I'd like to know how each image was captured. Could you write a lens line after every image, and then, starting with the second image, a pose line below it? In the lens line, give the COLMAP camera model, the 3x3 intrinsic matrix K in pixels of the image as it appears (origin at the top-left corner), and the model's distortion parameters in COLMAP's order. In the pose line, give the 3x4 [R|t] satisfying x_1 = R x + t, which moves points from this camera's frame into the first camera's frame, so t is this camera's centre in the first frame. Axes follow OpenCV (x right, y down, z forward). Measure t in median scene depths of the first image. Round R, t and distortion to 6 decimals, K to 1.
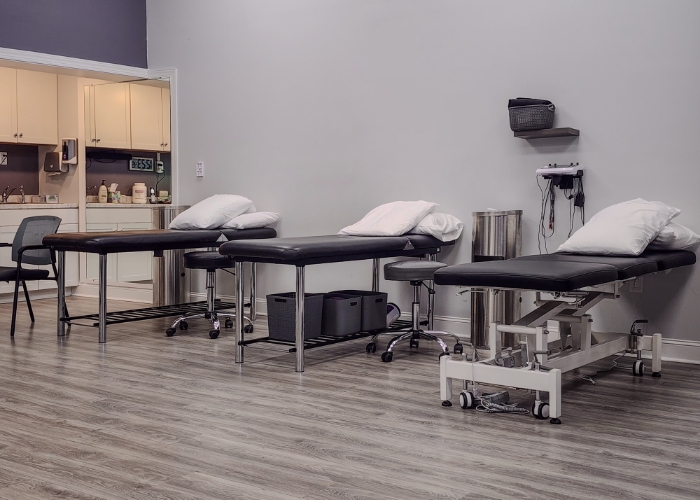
lens RADIAL K [[899.7, 0, 350.9], [0, 899.7, 254.9], [0, 0, 1]] dist [0.092676, 0.000000]
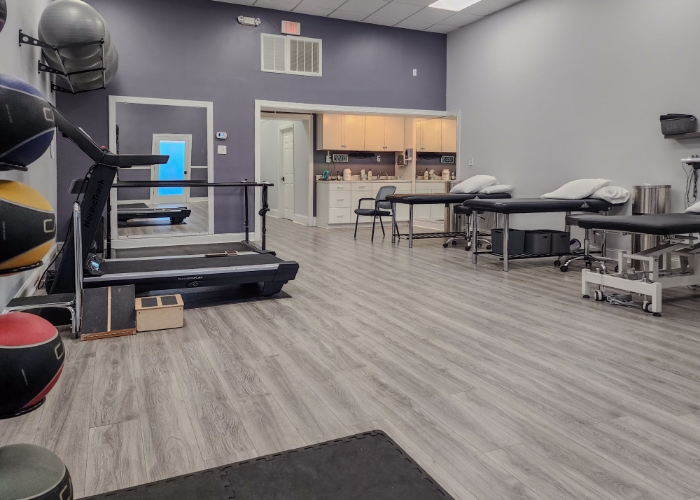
lens RADIAL K [[489.3, 0, 307.8], [0, 489.3, 192.7], [0, 0, 1]] dist [0.052003, -0.030769]
pose [[0.846607, 0.019100, -0.531876, 0.118948], [-0.035706, 0.999143, -0.020954, 0.004491], [0.531019, 0.036731, 0.846563, -0.066200]]
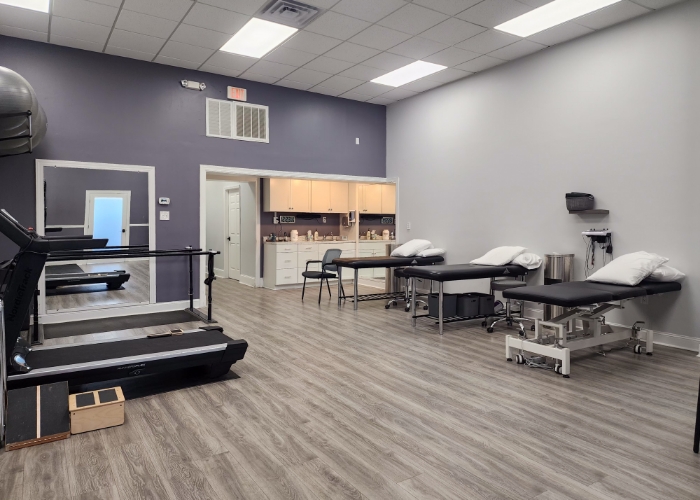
lens RADIAL K [[474.8, 0, 343.7], [0, 474.8, 237.6], [0, 0, 1]] dist [0.043209, -0.037331]
pose [[0.931704, 0.014442, -0.362932, 0.109074], [-0.026853, 0.999214, -0.029174, -0.042902], [0.362226, 0.036928, 0.931359, -0.065036]]
